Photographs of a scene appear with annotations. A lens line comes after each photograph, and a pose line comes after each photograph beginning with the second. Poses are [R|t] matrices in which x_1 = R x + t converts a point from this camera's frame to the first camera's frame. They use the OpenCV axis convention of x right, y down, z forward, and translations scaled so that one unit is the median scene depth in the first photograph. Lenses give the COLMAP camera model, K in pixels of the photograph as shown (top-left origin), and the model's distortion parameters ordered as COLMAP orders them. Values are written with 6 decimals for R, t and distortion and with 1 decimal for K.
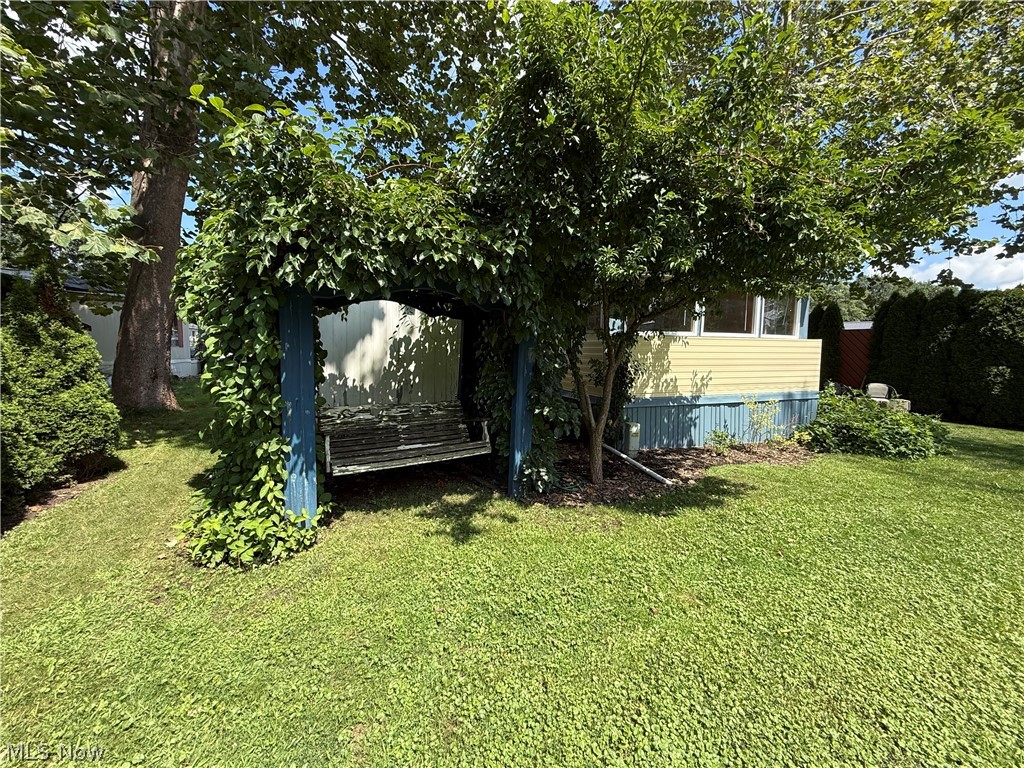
lens RADIAL K [[414.2, 0, 512.7], [0, 414.2, 383.2], [0, 0, 1]] dist [0.000589, 0.000154]
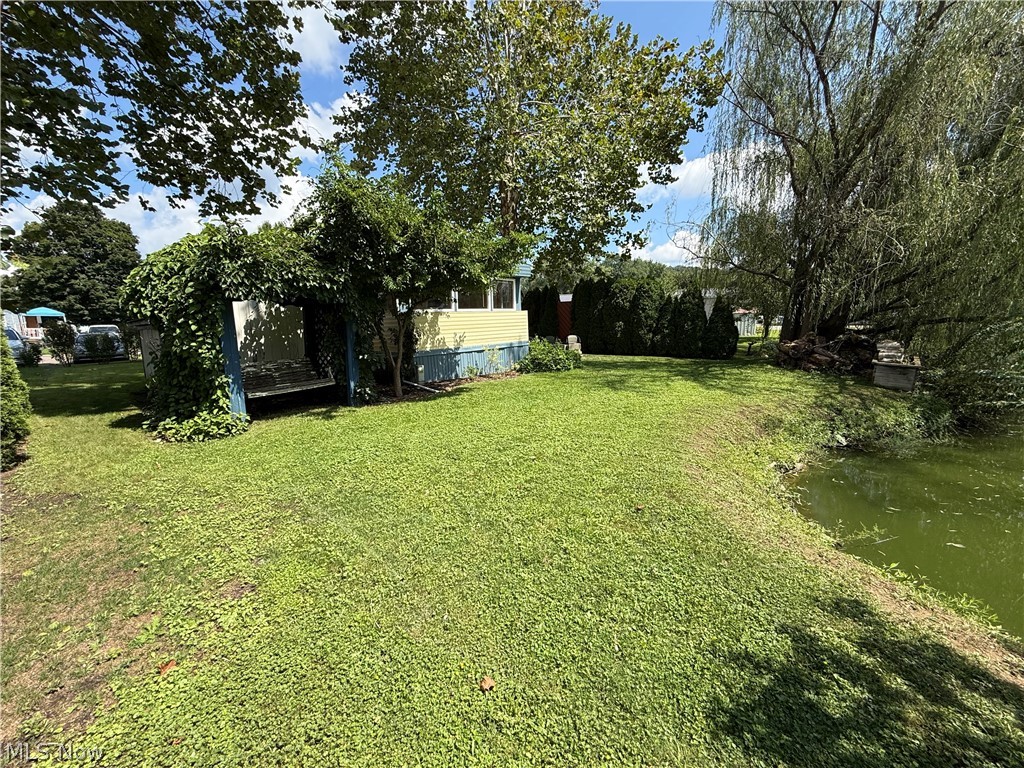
lens RADIAL K [[414.2, 0, 510.2], [0, 414.2, 384.7], [0, 0, 1]] dist [0.000589, 0.000154]
pose [[0.903283, -0.107115, 0.415459, -0.093197], [0.077231, 0.993110, 0.088133, 0.060402], [-0.422037, -0.047523, 0.905332, -0.755465]]
